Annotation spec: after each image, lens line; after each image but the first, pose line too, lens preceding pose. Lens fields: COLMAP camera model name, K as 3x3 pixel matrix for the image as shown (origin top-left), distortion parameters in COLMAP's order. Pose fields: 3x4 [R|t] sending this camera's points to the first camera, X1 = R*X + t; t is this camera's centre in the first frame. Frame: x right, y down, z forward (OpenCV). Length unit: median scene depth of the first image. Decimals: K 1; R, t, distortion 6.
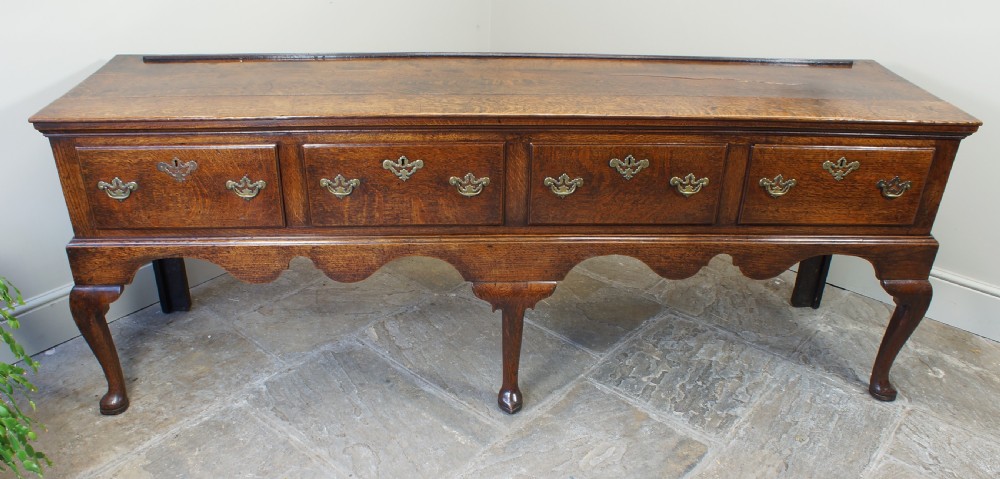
lens RADIAL K [[798.5, 0, 496.6], [0, 798.5, 290.0], [0, 0, 1]] dist [-0.121869, 0.060472]
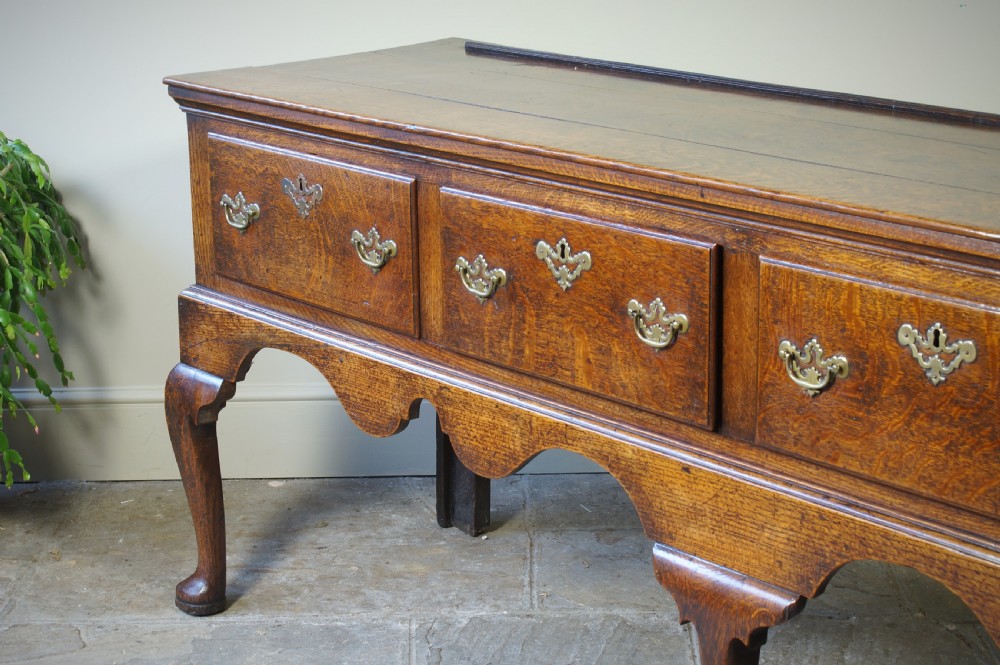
lens RADIAL K [[1949.7, 0, 537.3], [0, 1949.7, 352.6], [0, 0, 1]] dist [0.021703, 0.000000]
pose [[0.640002, 0.194882, -0.743249, 0.786762], [-0.376380, 0.922818, -0.082130, 0.007777], [0.669878, 0.332307, 0.663955, 0.177488]]
